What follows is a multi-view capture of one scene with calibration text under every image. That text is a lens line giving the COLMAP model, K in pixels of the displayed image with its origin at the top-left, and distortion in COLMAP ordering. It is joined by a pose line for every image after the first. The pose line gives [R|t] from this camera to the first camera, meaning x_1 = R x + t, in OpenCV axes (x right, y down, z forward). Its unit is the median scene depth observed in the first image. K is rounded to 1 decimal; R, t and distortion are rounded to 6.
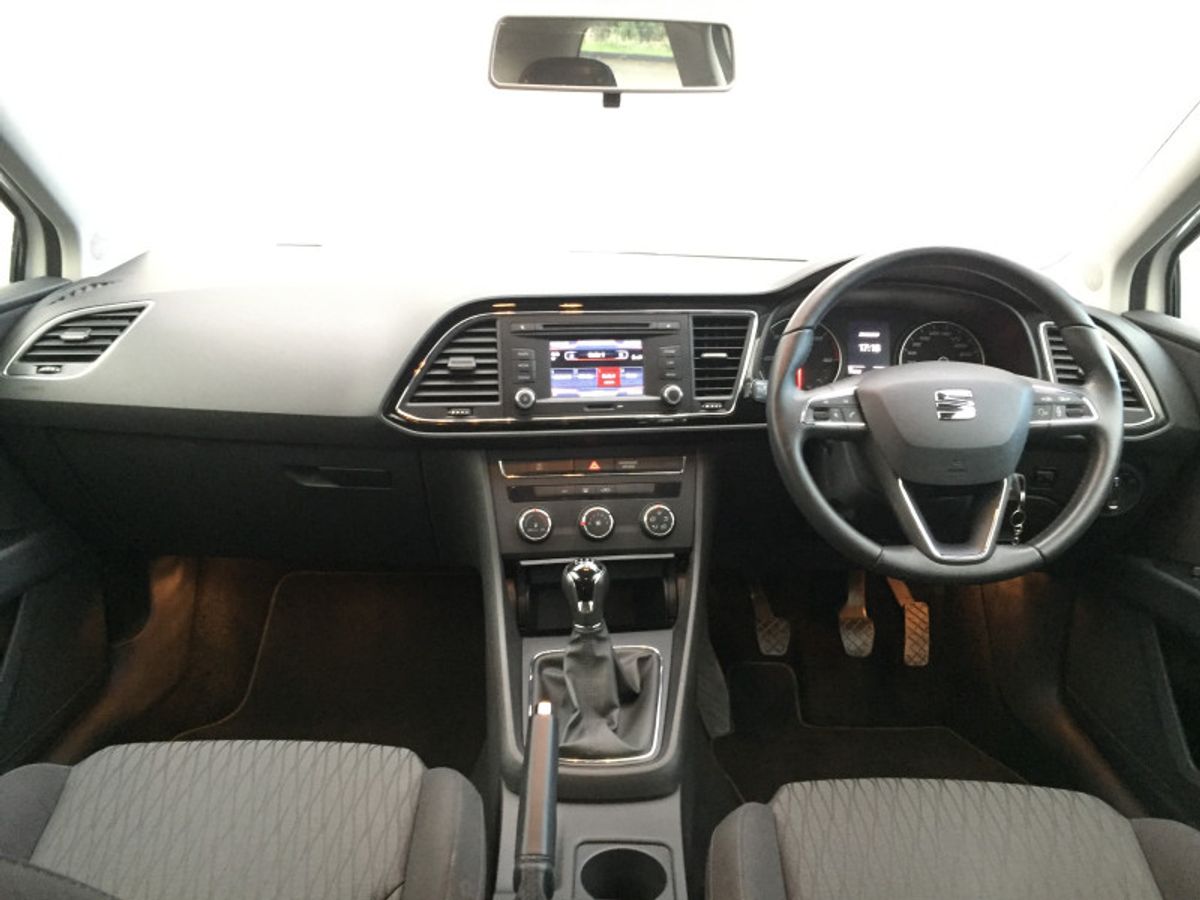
lens RADIAL K [[1018.1, 0, 604.0], [0, 1018.1, 447.5], [0, 0, 1]] dist [0.046249, -0.023848]
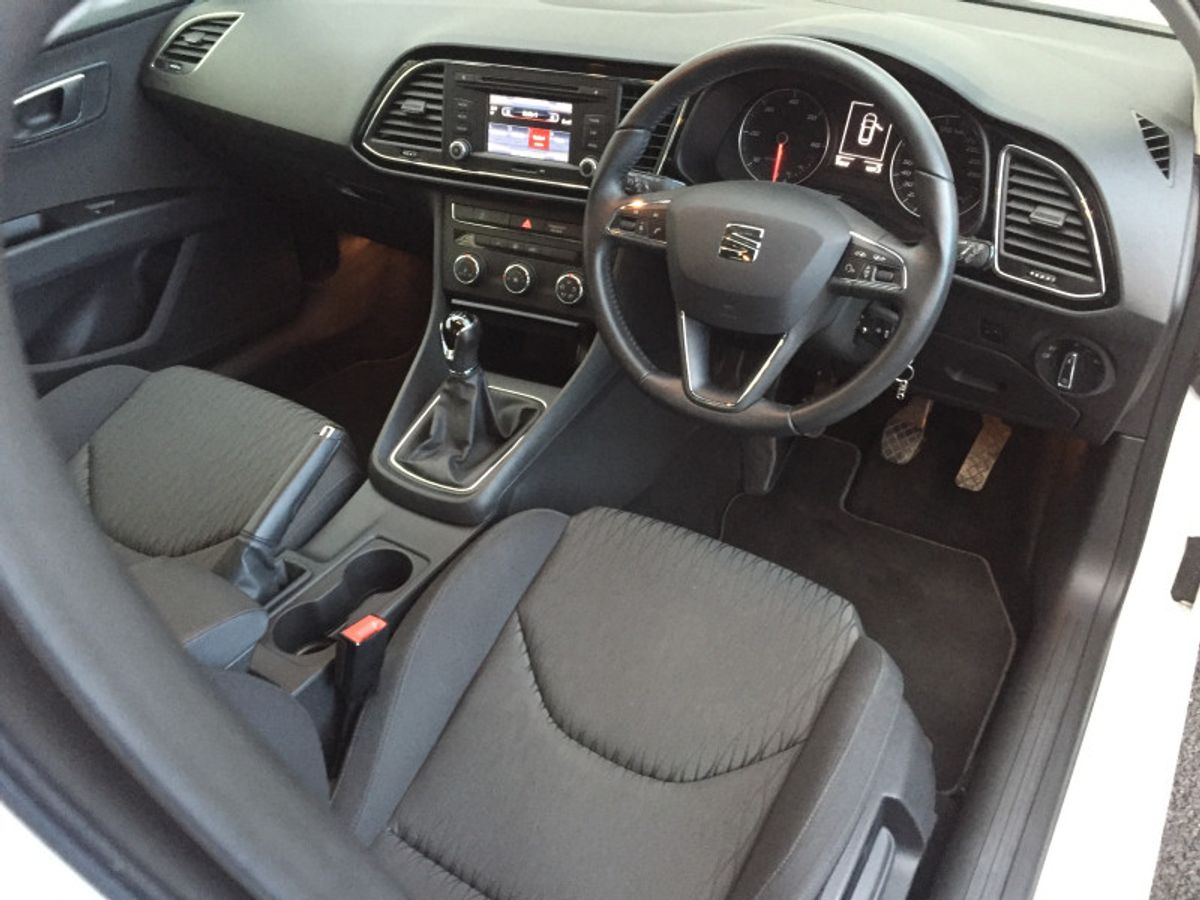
lens RADIAL K [[1018.1, 0, 607.1], [0, 1018.1, 442.6], [0, 0, 1]] dist [0.046249, -0.023848]
pose [[0.841274, 0.283468, -0.460331, 0.614328], [-0.112929, 0.924865, 0.363143, -0.166640], [0.528683, -0.253518, 0.810076, 0.140827]]
